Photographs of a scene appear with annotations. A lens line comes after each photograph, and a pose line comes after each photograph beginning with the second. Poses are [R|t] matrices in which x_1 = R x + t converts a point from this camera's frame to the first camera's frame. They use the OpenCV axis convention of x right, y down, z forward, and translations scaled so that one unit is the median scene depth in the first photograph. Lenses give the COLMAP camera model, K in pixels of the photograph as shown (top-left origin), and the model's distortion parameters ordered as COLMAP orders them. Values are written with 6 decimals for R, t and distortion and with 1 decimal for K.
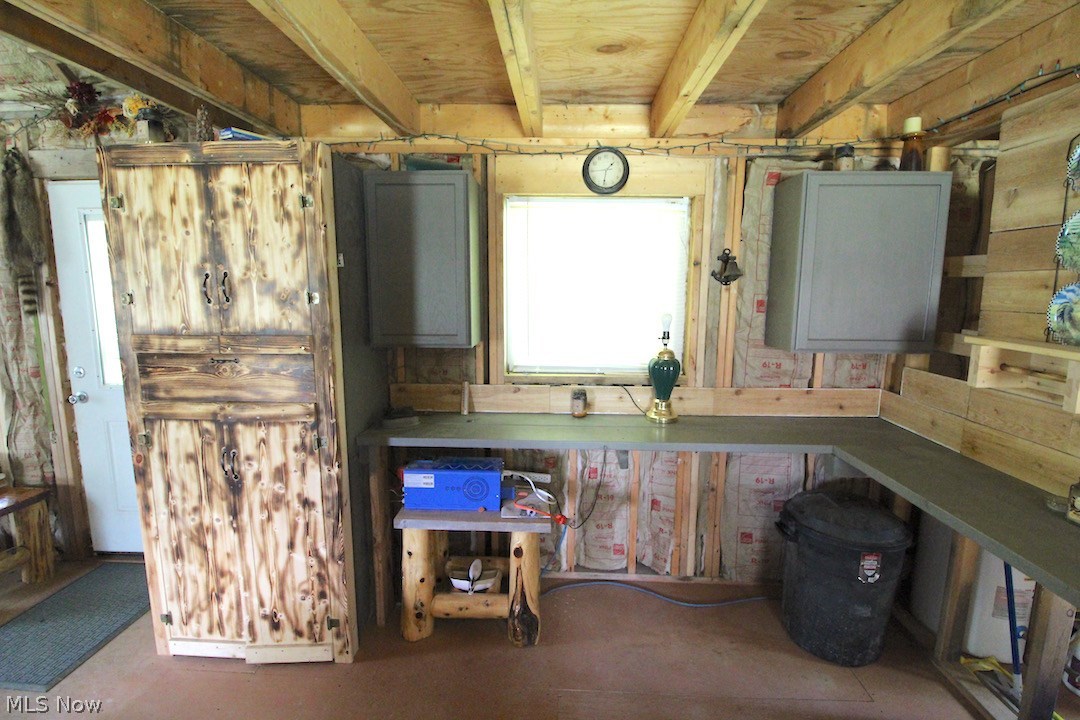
lens RADIAL K [[500.7, 0, 540.8], [0, 500.7, 358.0], [0, 0, 1]] dist [-0.004982, -0.011029]
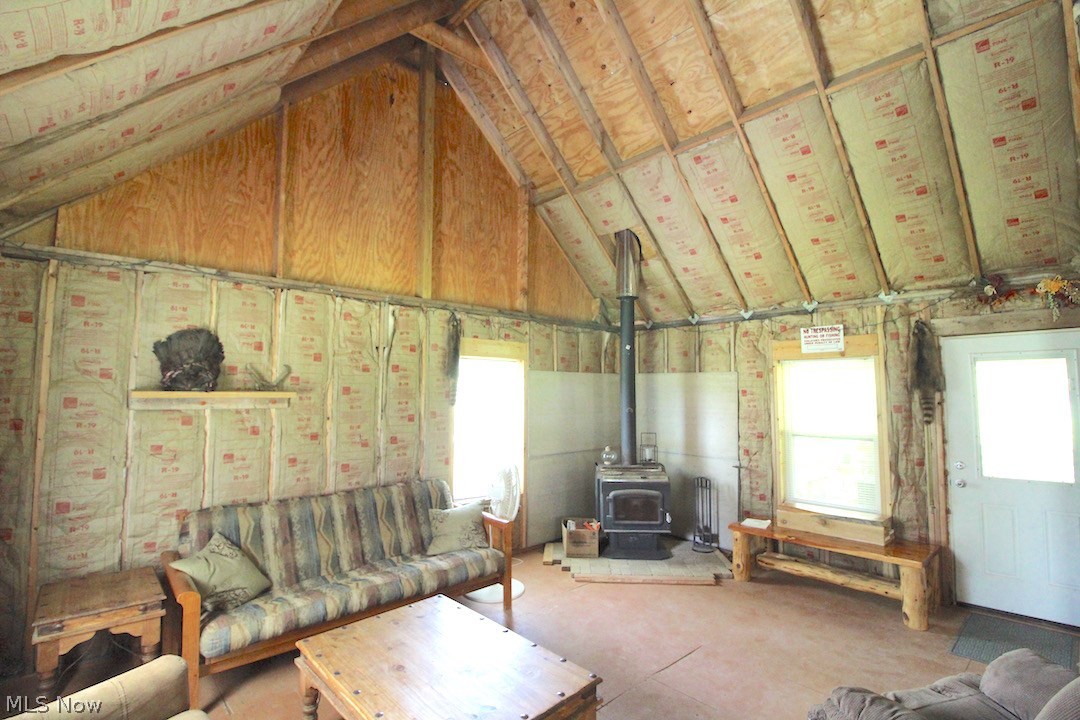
lens RADIAL K [[500.7, 0, 540.2], [0, 500.7, 356.3], [0, 0, 1]] dist [-0.004982, -0.011029]
pose [[0.700533, -0.057514, -0.711299, -0.996915], [-0.107424, 0.976890, -0.184787, 0.155871], [0.705488, 0.205860, 0.678165, -1.199473]]
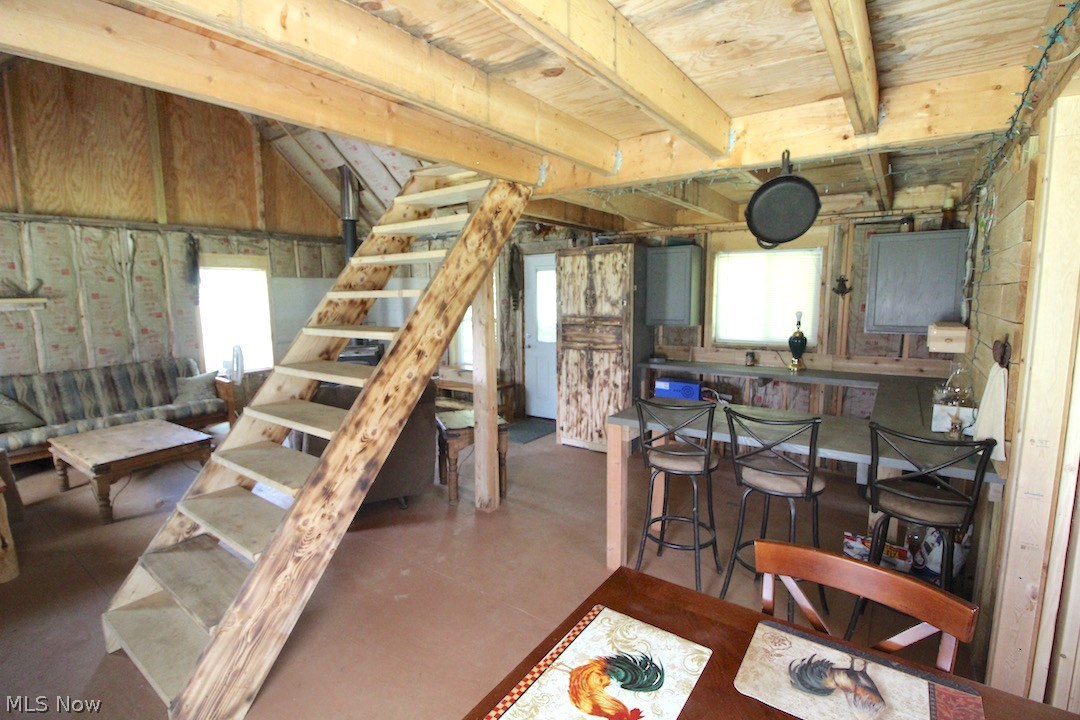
lens RADIAL K [[500.7, 0, 541.7], [0, 500.7, 358.1], [0, 0, 1]] dist [-0.004982, -0.011029]
pose [[0.833975, 0.056531, -0.548898, 0.577900], [-0.067601, 0.997712, 0.000045, 0.177698], [0.547645, 0.037068, 0.835889, -1.276472]]
